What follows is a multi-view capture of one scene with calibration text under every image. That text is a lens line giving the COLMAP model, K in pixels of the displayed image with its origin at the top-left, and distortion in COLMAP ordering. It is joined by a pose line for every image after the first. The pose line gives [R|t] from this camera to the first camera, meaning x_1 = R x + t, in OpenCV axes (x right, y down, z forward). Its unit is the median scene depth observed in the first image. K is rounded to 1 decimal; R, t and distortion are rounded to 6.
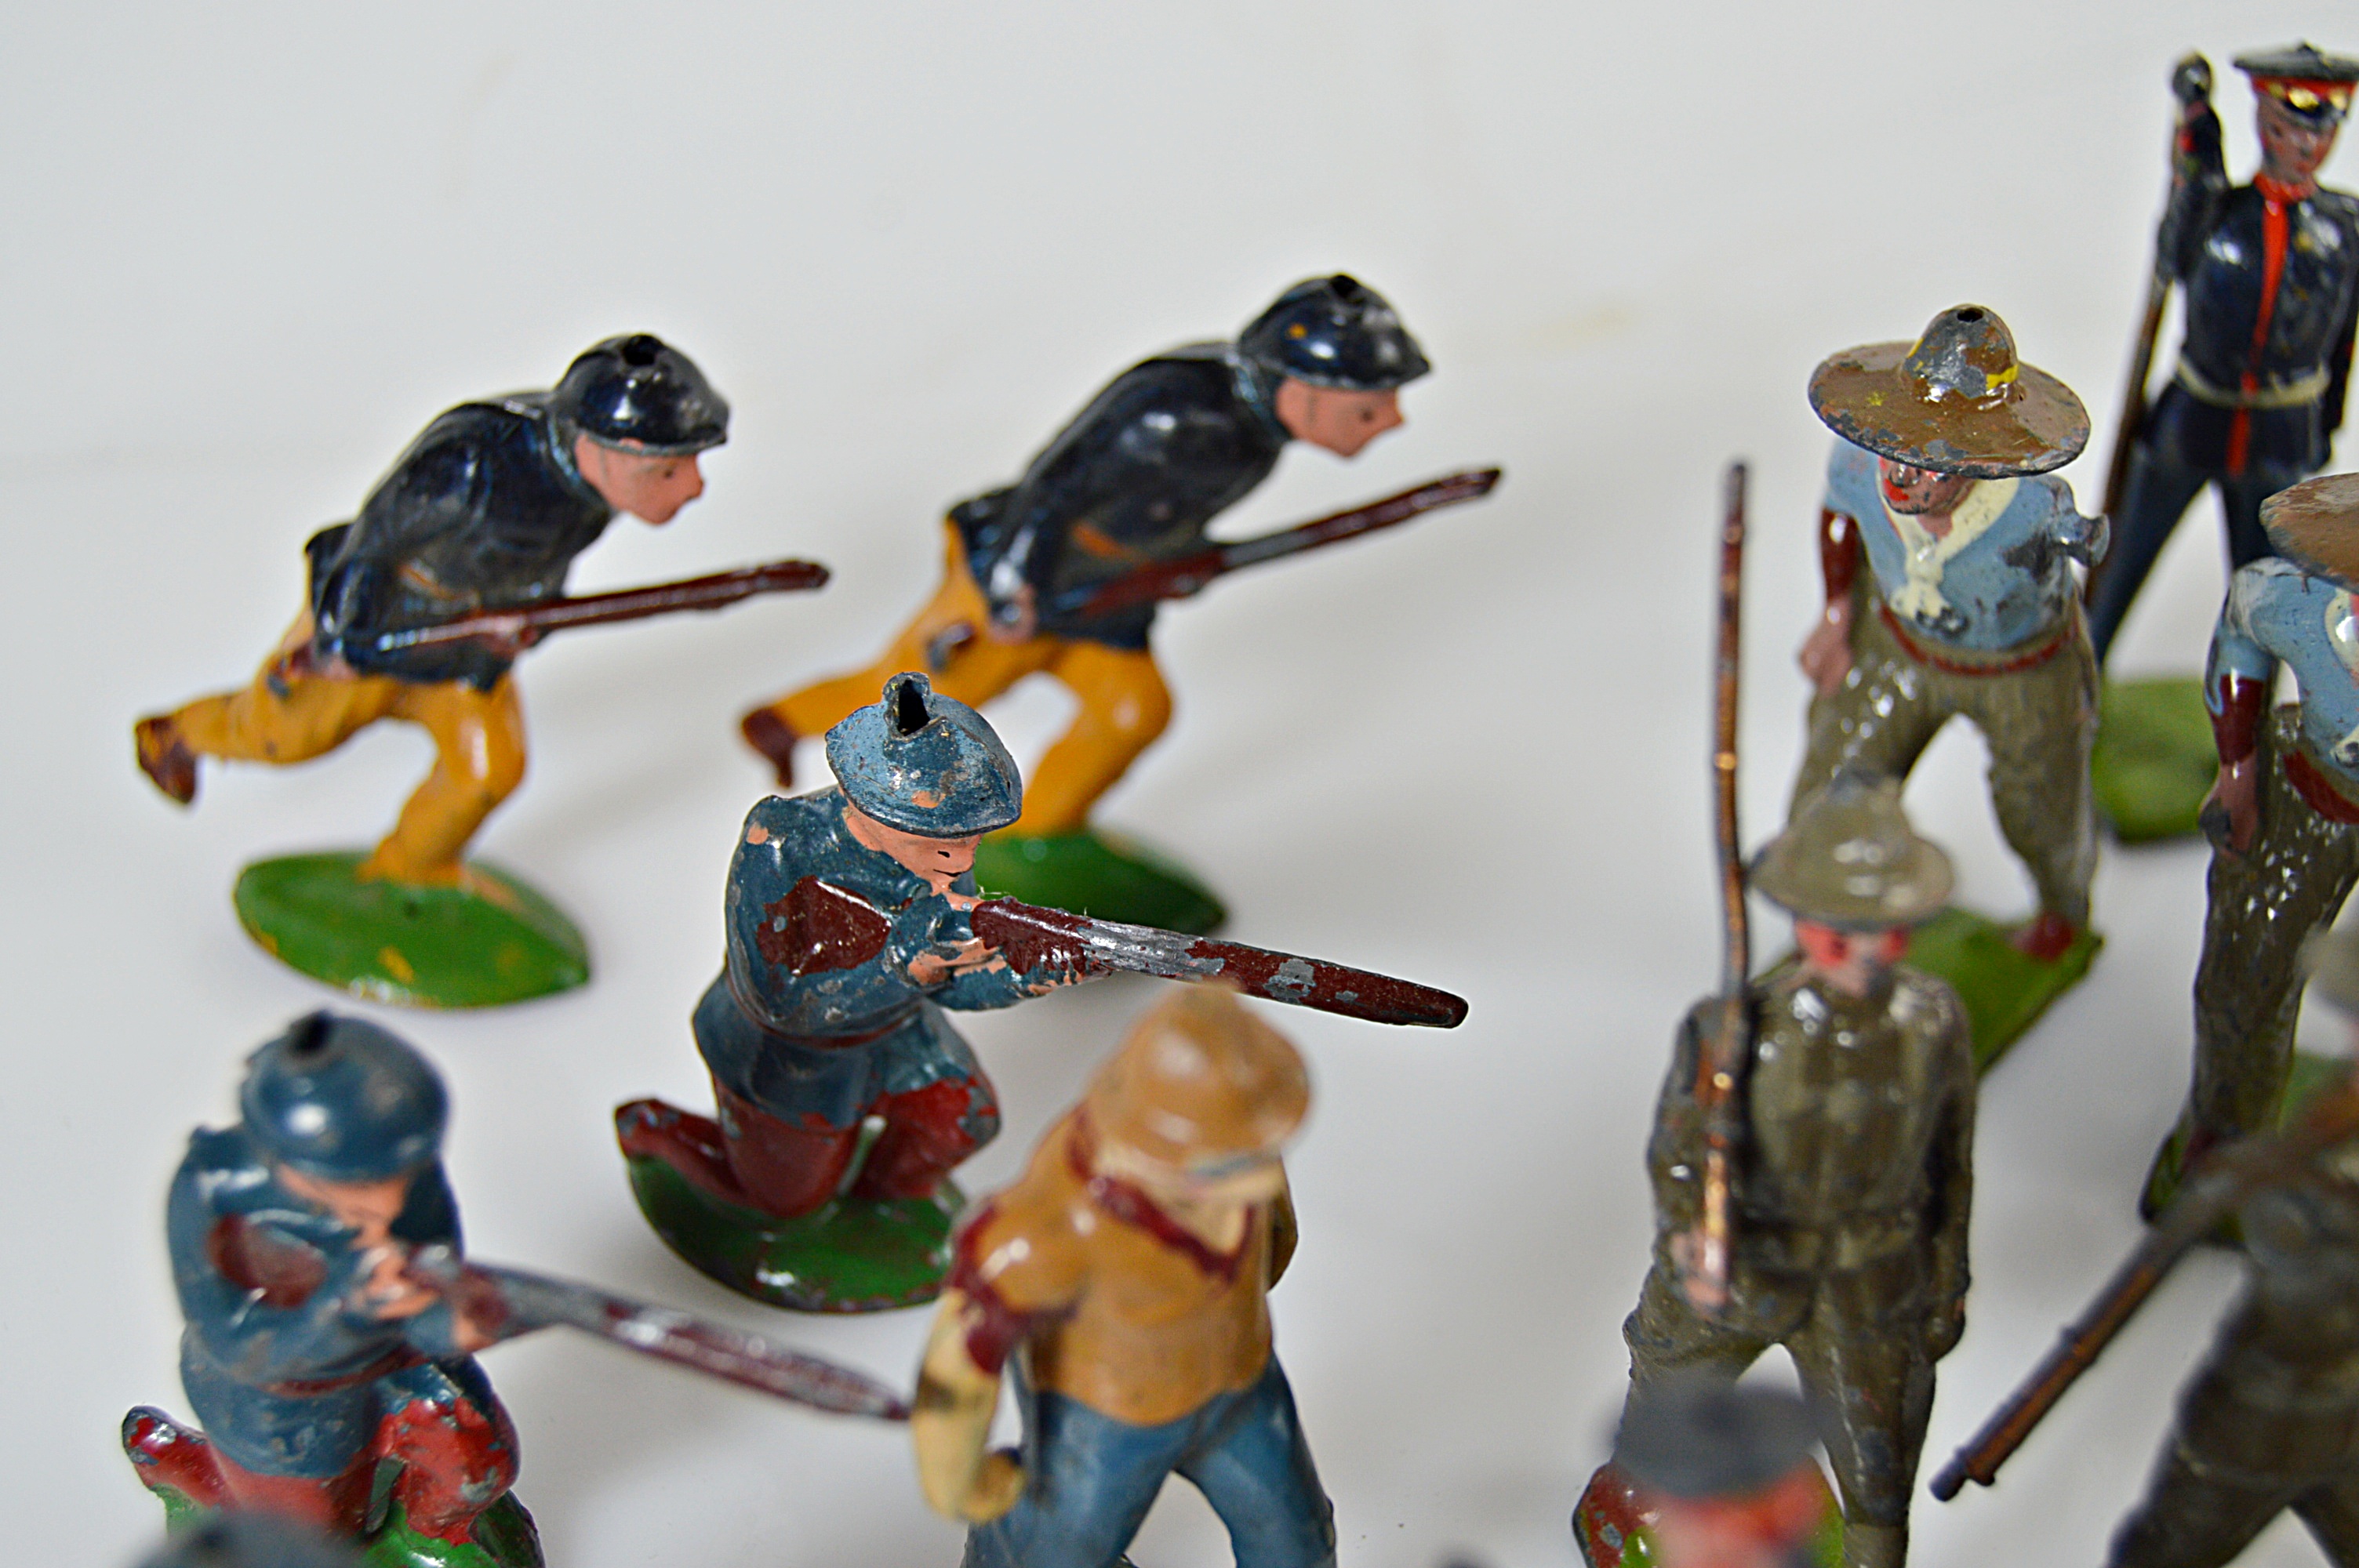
lens RADIAL K [[3409.9, 0, 1179.5], [0, 3409.9, 784.0], [0, 0, 1]] dist [-0.003682, -0.065079]
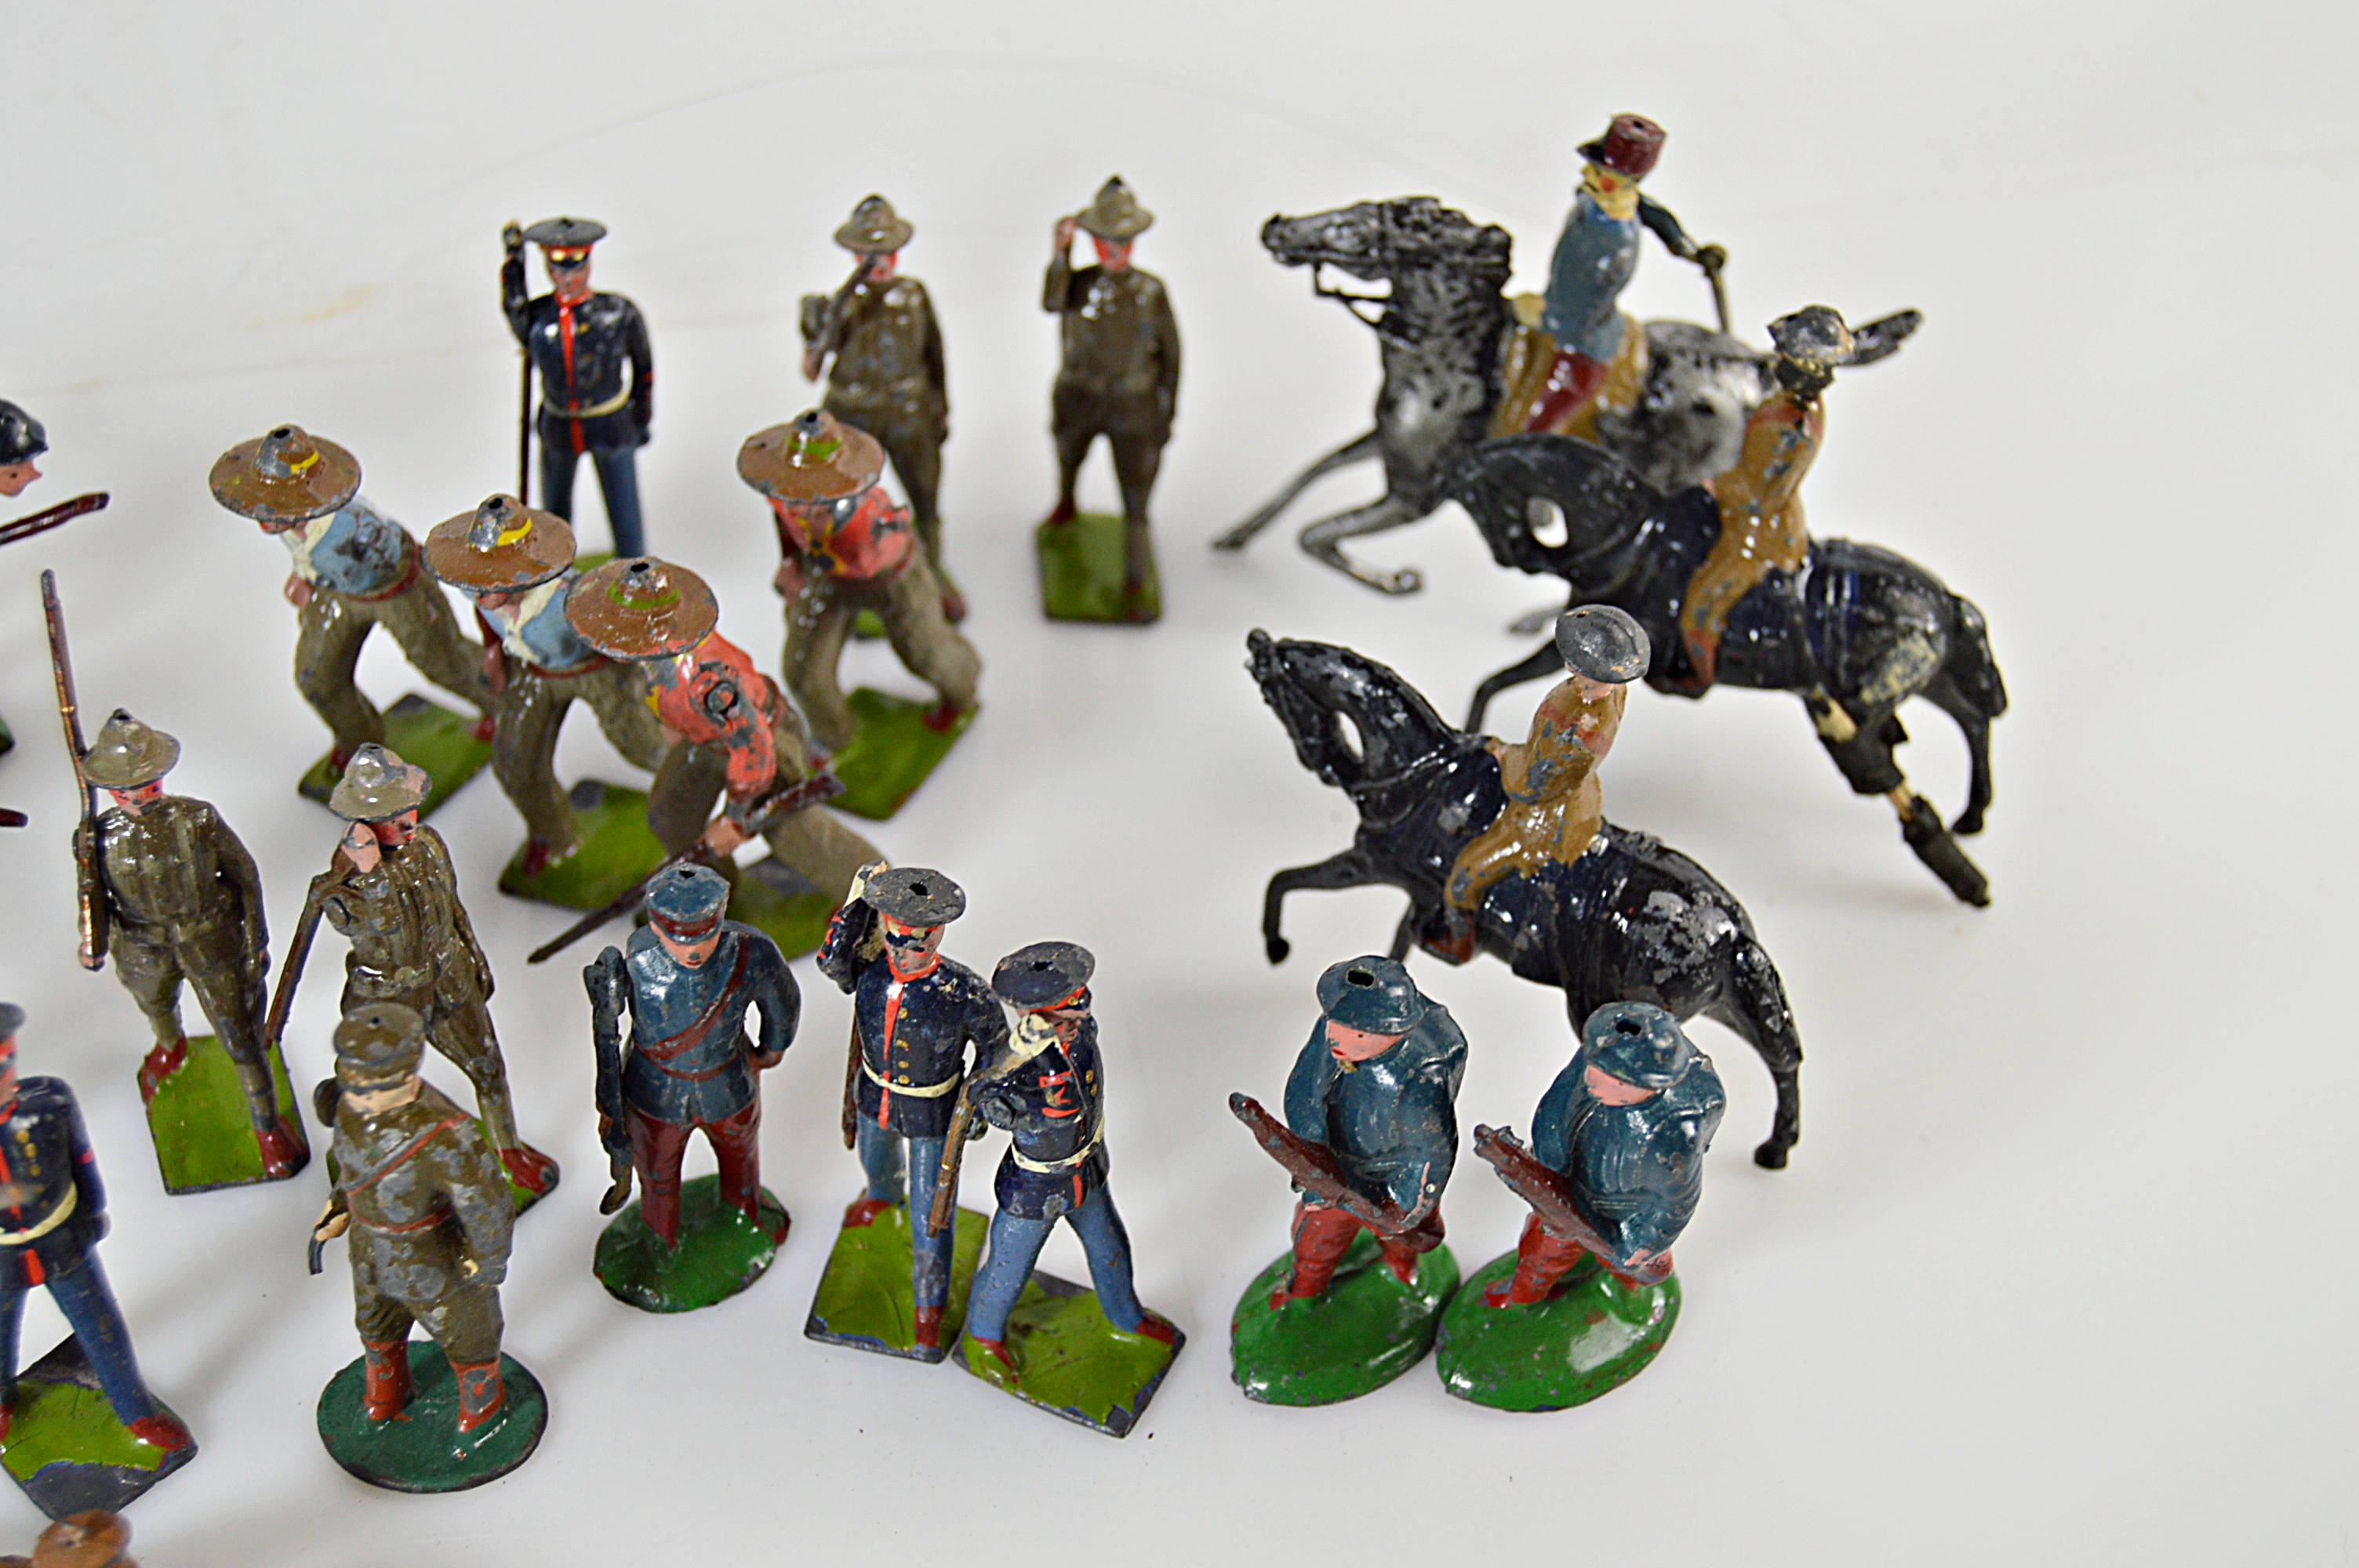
lens RADIAL K [[3500.2, 0, 1179.5], [0, 3500.2, 784.0], [0, 0, 1]] dist [-0.006468, -0.063134]
pose [[0.991250, -0.066565, 0.113982, 0.480522], [0.052277, 0.990897, 0.124054, -0.156008], [-0.121202, -0.117010, 0.985707, -0.975061]]
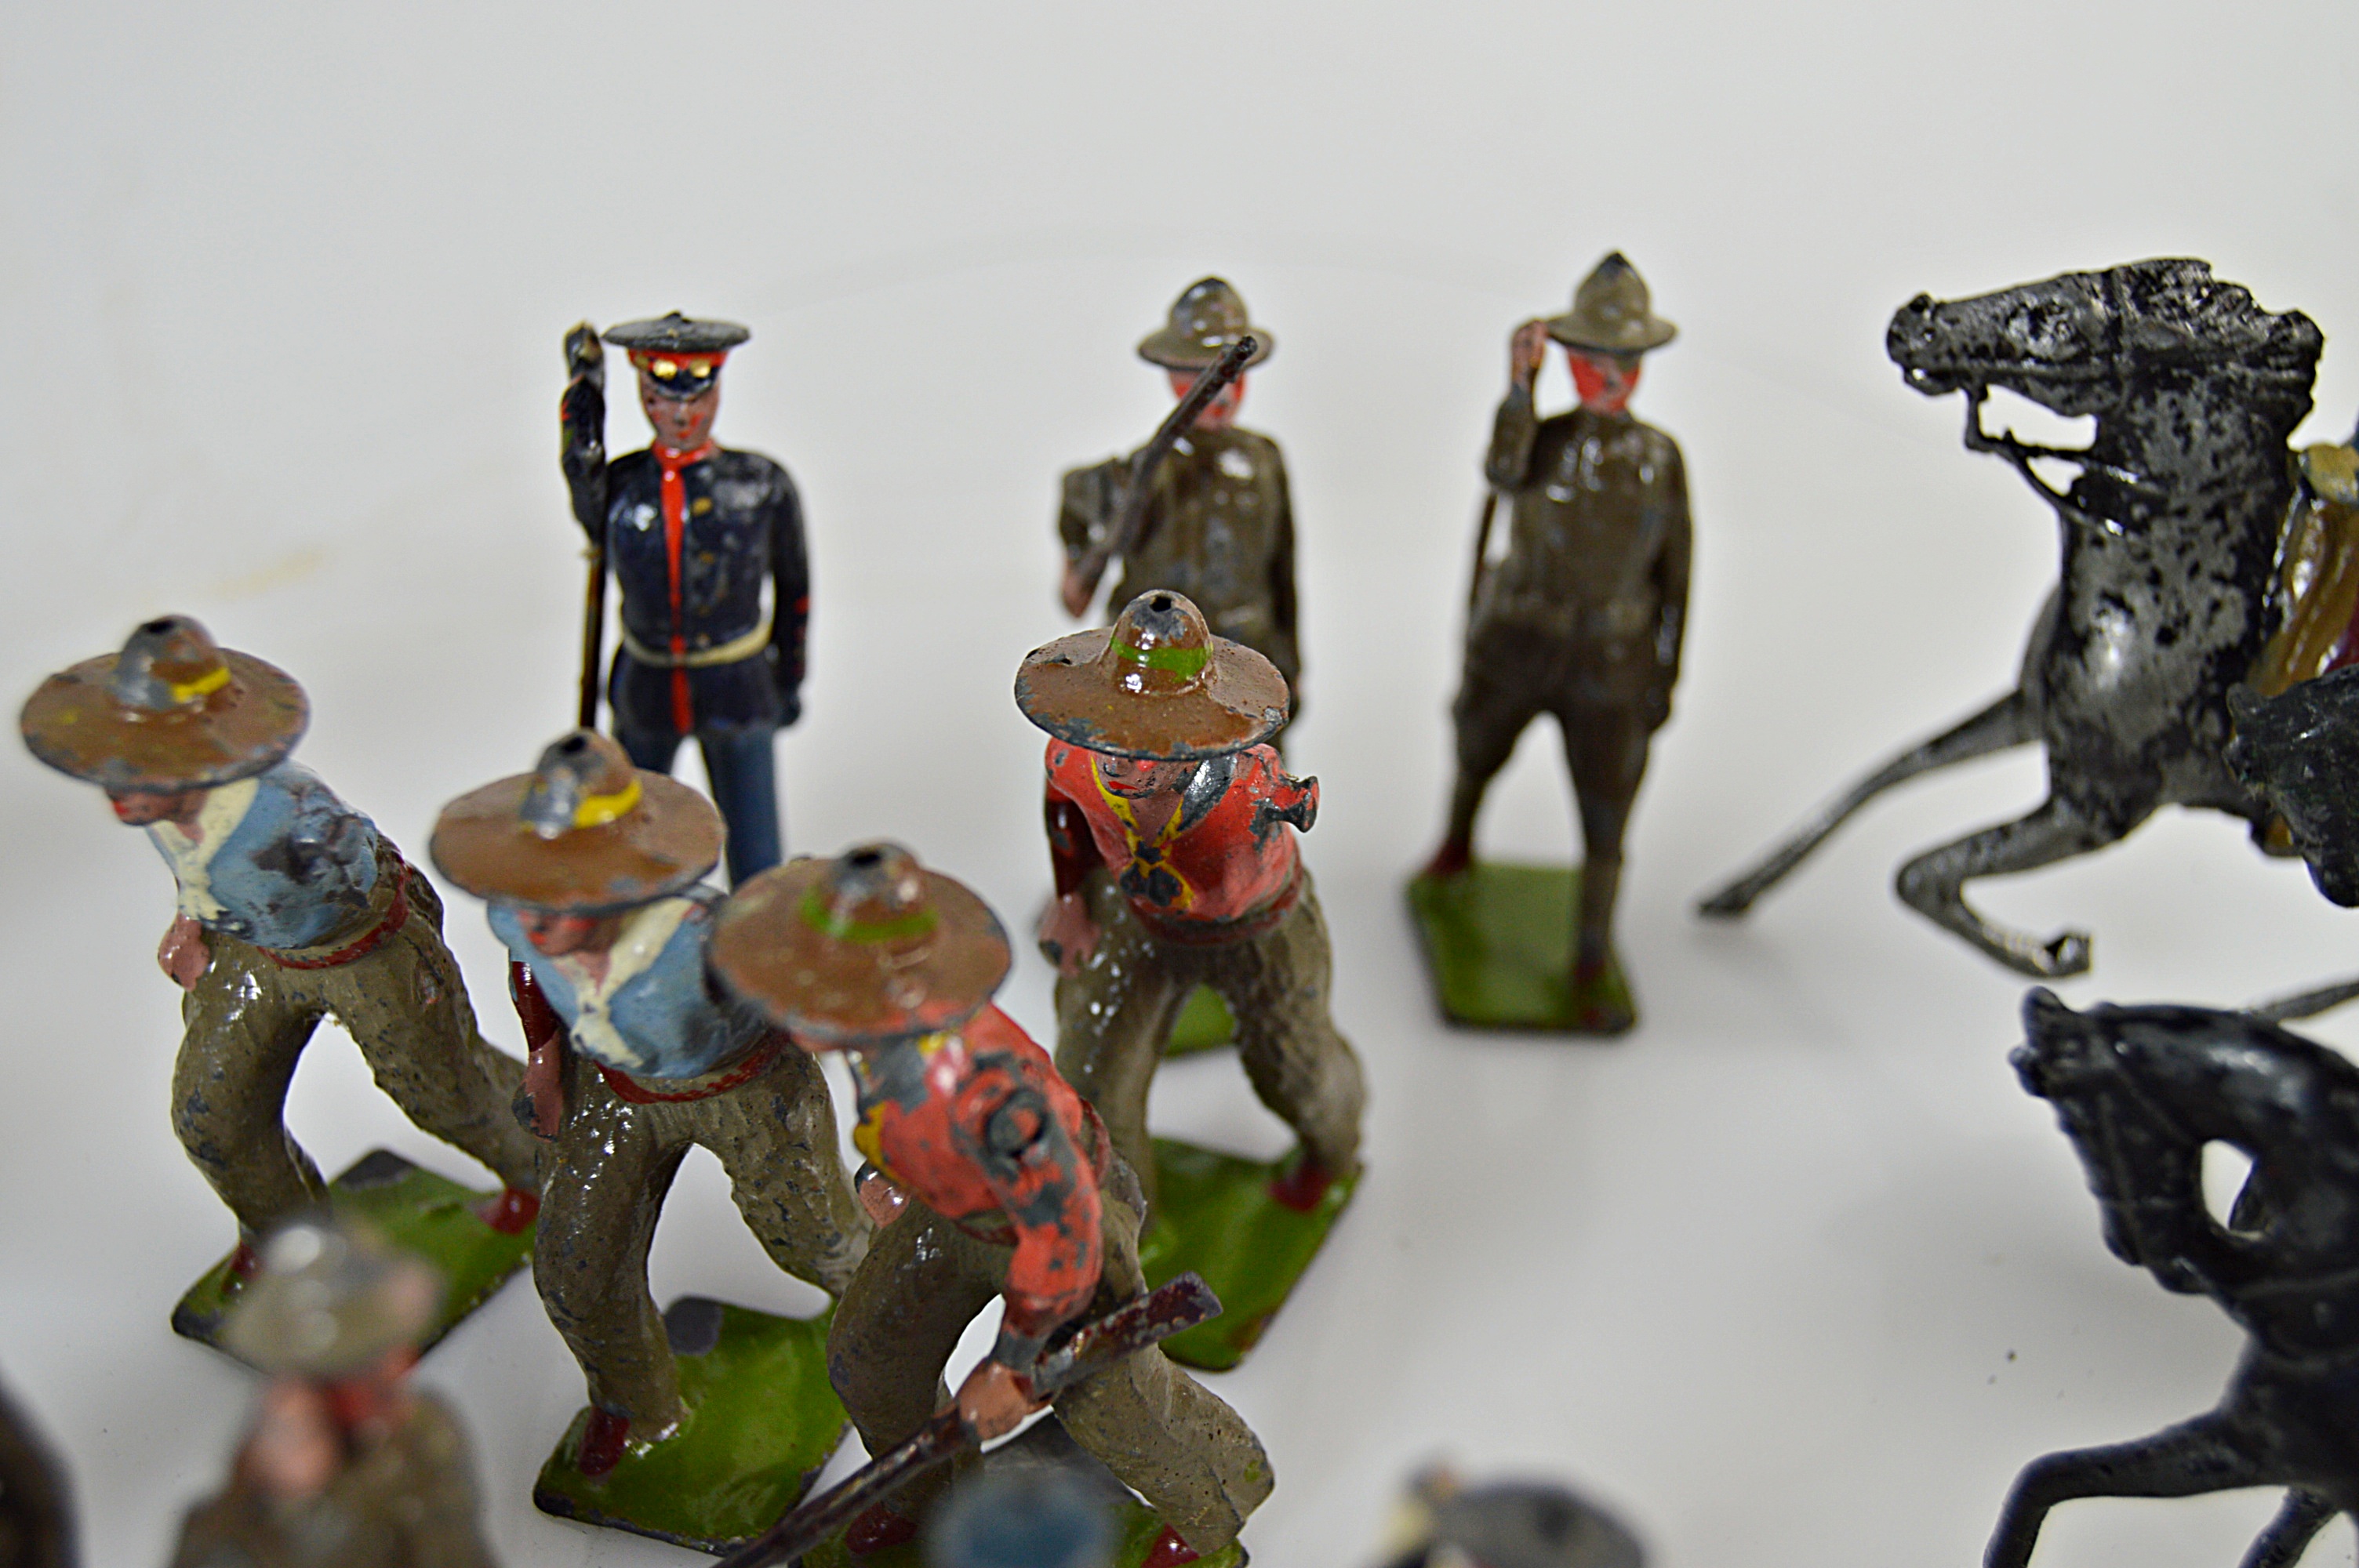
lens RADIAL K [[3409.9, 0, 1179.5], [0, 3409.9, 784.0], [0, 0, 1]] dist [-0.003682, -0.065079]
pose [[0.987464, -0.051278, 0.149281, 0.365917], [0.056814, 0.997838, -0.033050, -0.041471], [-0.147263, 0.041117, 0.988242, -0.018468]]
